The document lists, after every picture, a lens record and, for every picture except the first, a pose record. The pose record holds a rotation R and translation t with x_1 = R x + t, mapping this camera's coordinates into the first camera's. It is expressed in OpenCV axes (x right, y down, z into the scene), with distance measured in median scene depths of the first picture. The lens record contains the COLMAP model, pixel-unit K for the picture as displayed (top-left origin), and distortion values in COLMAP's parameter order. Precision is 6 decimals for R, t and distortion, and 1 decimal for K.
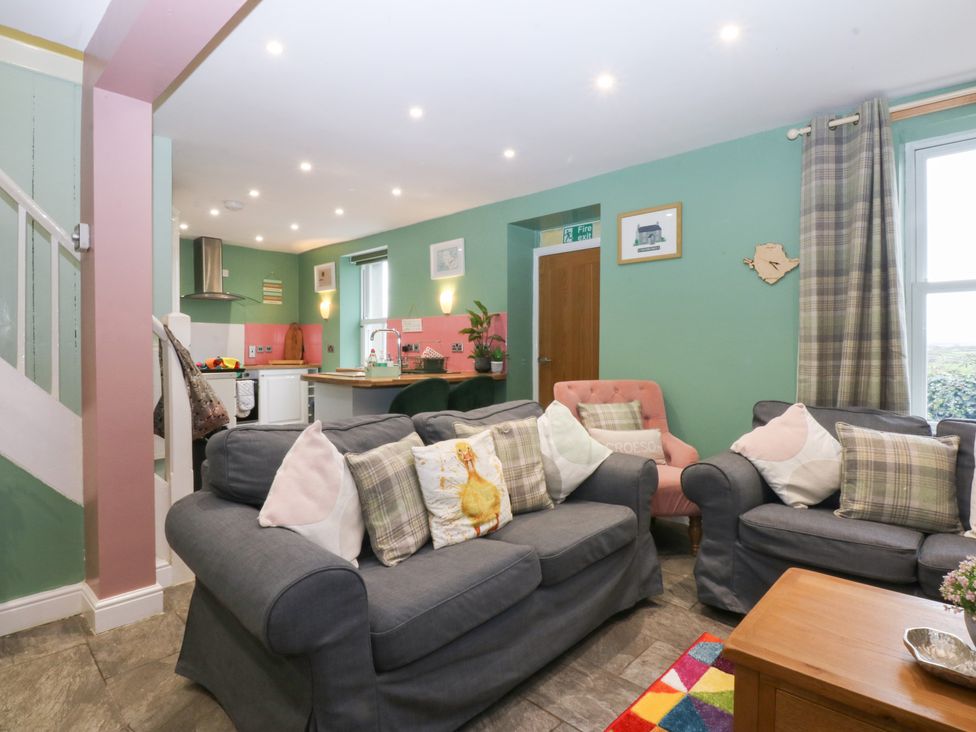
lens RADIAL K [[511.1, 0, 488.5], [0, 511.1, 355.4], [0, 0, 1]] dist [0.004434, -0.015355]
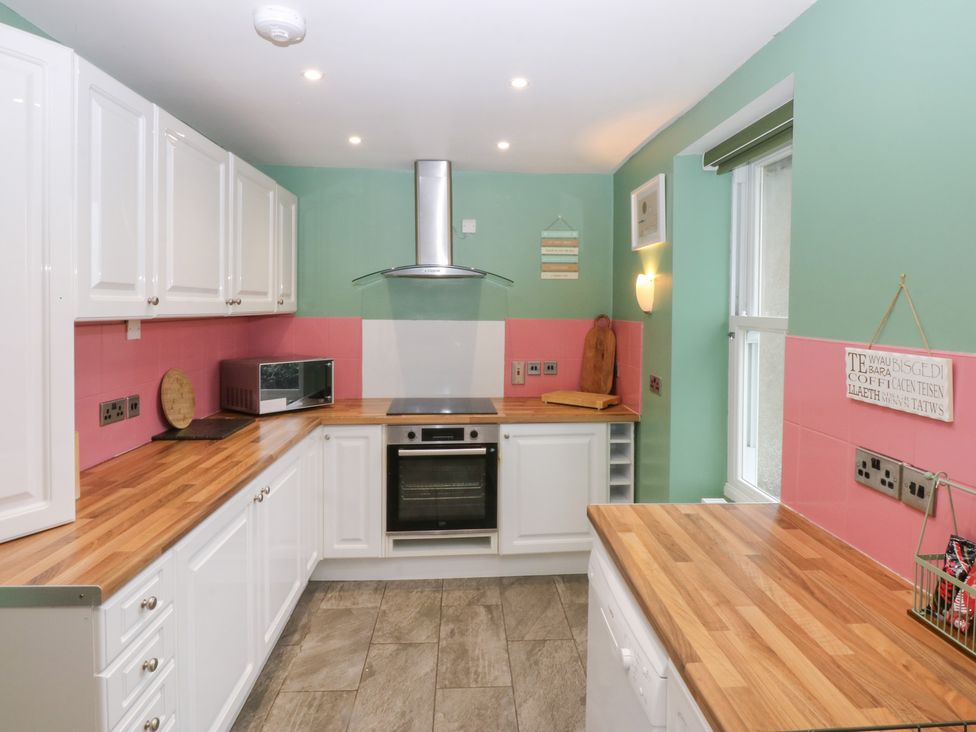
lens RADIAL K [[565.3, 0, 493.7], [0, 565.3, 318.1], [0, 0, 1]] dist [0.005452, -0.005362]
pose [[0.724388, 0.020217, -0.689096, -0.171466], [-0.015572, 0.999795, 0.012962, -0.140298], [0.689217, 0.001341, 0.724554, 1.131598]]
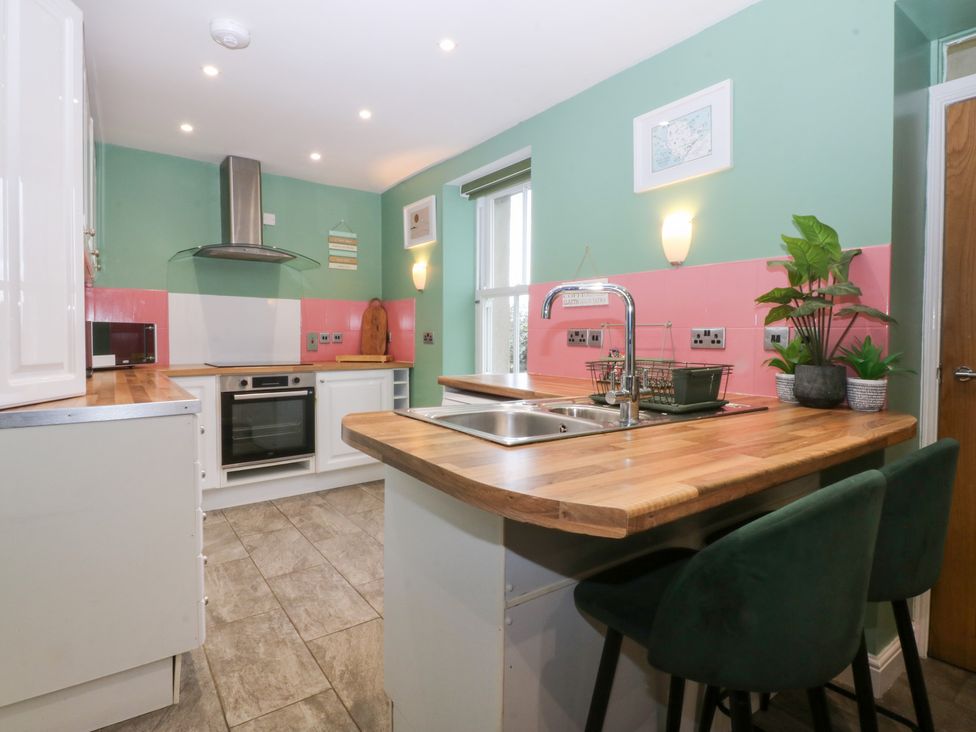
lens RADIAL K [[511.1, 0, 490.2], [0, 511.1, 354.1], [0, 0, 1]] dist [0.004434, -0.015355]
pose [[0.984103, 0.011359, -0.177236, -0.244594], [-0.007433, 0.999712, 0.022804, -0.016402], [0.177444, -0.021124, 0.983904, 0.793395]]
